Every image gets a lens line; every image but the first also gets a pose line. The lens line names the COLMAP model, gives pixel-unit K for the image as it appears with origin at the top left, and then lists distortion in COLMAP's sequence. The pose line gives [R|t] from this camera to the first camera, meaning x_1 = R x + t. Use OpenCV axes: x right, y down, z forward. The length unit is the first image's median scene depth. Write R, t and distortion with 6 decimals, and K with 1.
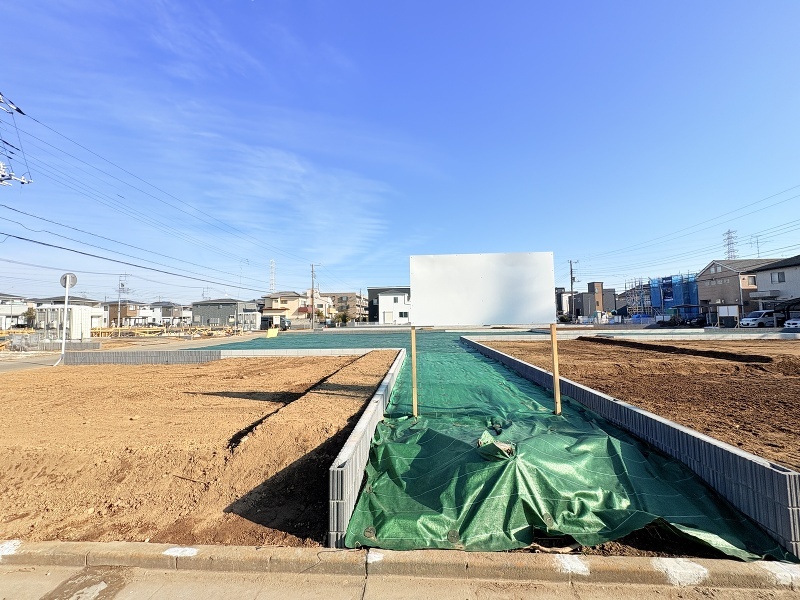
lens RADIAL K [[316.3, 0, 399.1], [0, 316.3, 297.1], [0, 0, 1]] dist [0.000197, 0.000067]
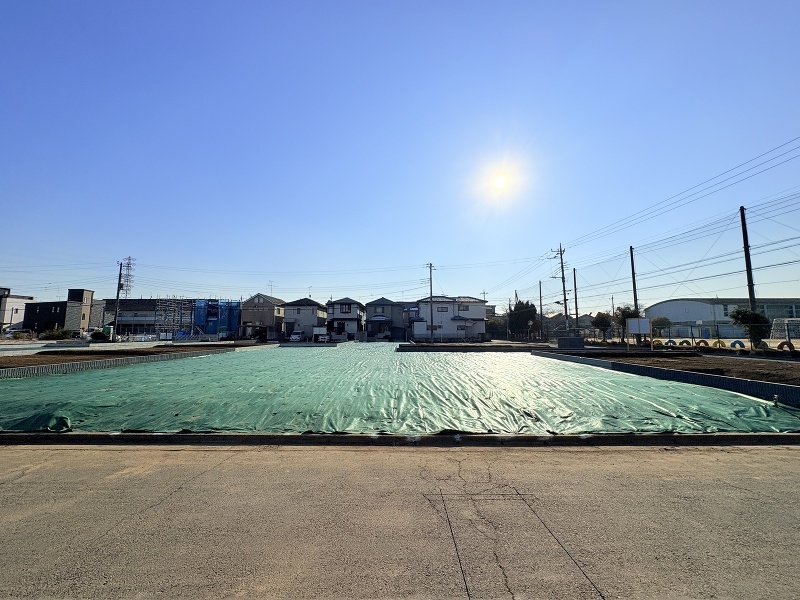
lens RADIAL K [[316.3, 0, 399.2], [0, 316.3, 298.8], [0, 0, 1]] dist [0.000197, 0.000067]
pose [[-0.062782, 0.122573, 0.990472, -0.274735], [-0.068869, 0.989532, -0.126822, 0.027814], [-0.995648, -0.076175, -0.053683, 0.315983]]
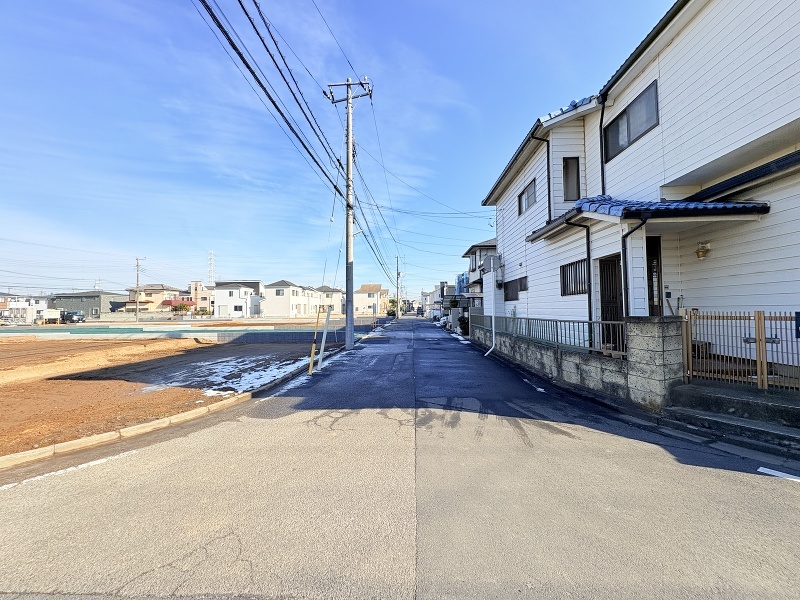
lens RADIAL K [[316.3, 0, 398.4], [0, 316.3, 299.5], [0, 0, 1]] dist [0.000197, 0.000067]
pose [[0.999739, 0.003947, 0.022510, 0.499793], [-0.004715, 0.999404, 0.034184, -0.009848], [-0.022362, -0.034281, 0.999162, -0.026006]]
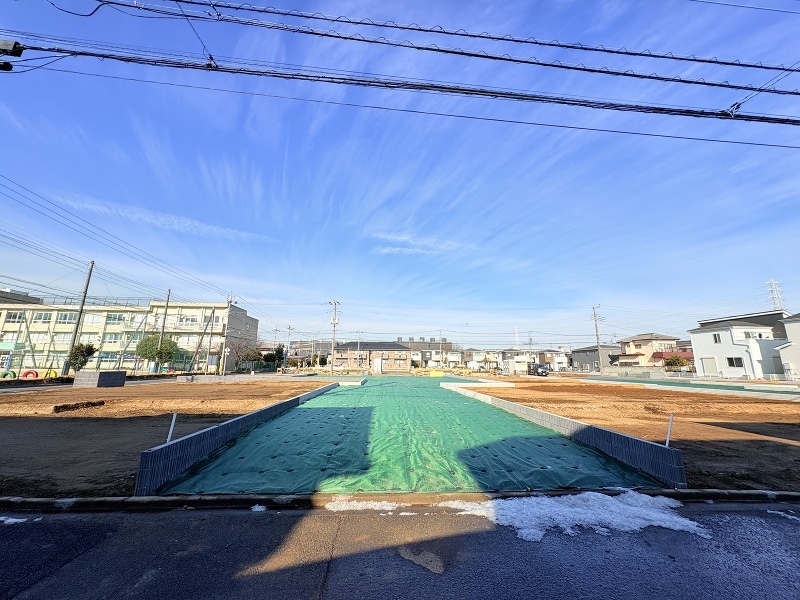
lens RADIAL K [[316.3, 0, 400.5], [0, 316.3, 295.5], [0, 0, 1]] dist [0.000197, 0.000067]
pose [[0.107207, -0.198059, -0.974310, 0.552689], [0.056923, 0.979573, -0.192866, 0.010541], [0.992606, -0.034784, 0.116291, 0.296459]]
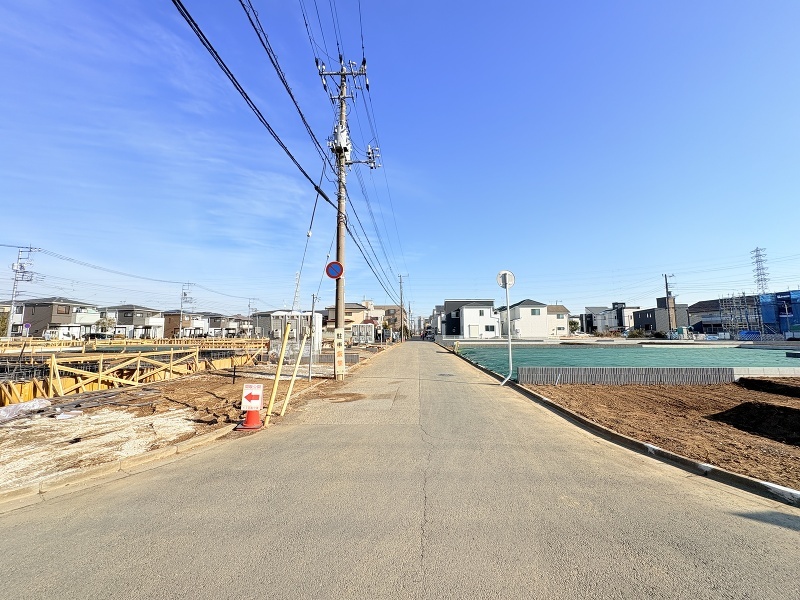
lens RADIAL K [[316.3, 0, 399.1], [0, 316.3, 298.7], [0, 0, 1]] dist [0.000197, 0.000067]
pose [[0.999919, 0.012053, 0.004205, -0.263557], [-0.011875, 0.999132, -0.039934, 0.007095], [-0.004682, 0.039880, 0.999193, 0.036506]]
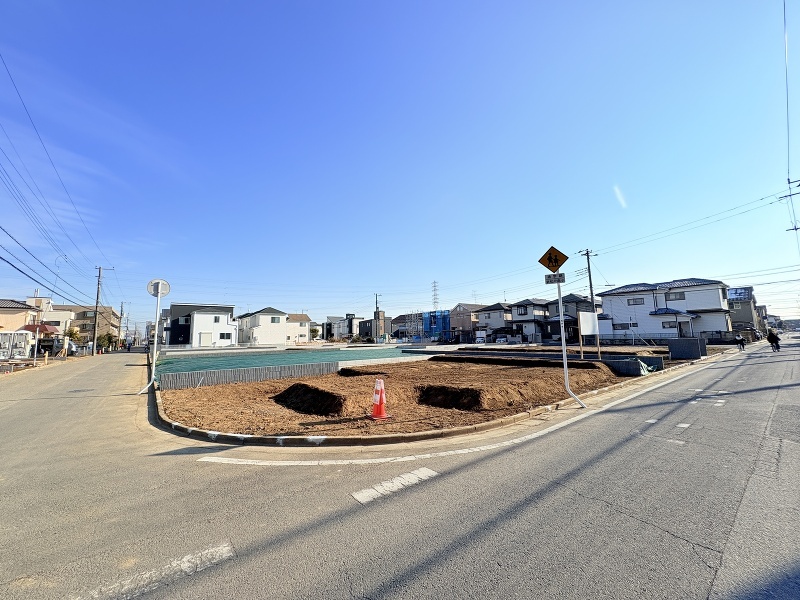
lens RADIAL K [[316.3, 0, 398.7], [0, 316.3, 296.0], [0, 0, 1]] dist [0.000197, 0.000067]
pose [[0.744143, 0.087313, 0.662290, -0.223621], [-0.036759, 0.995271, -0.089910, 0.004340], [-0.667009, 0.042560, 0.743833, -0.008789]]
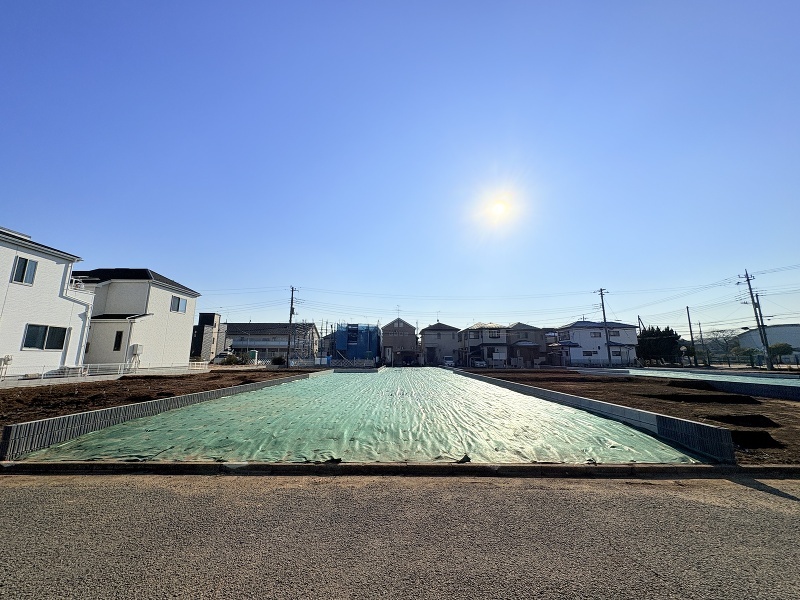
lens RADIAL K [[316.3, 0, 399.4], [0, 316.3, 300.7], [0, 0, 1]] dist [0.000197, 0.000067]
pose [[-0.066990, 0.192065, 0.979093, -0.247698], [-0.071575, 0.977844, -0.196717, 0.055438], [-0.995183, -0.083257, -0.051759, 0.732403]]
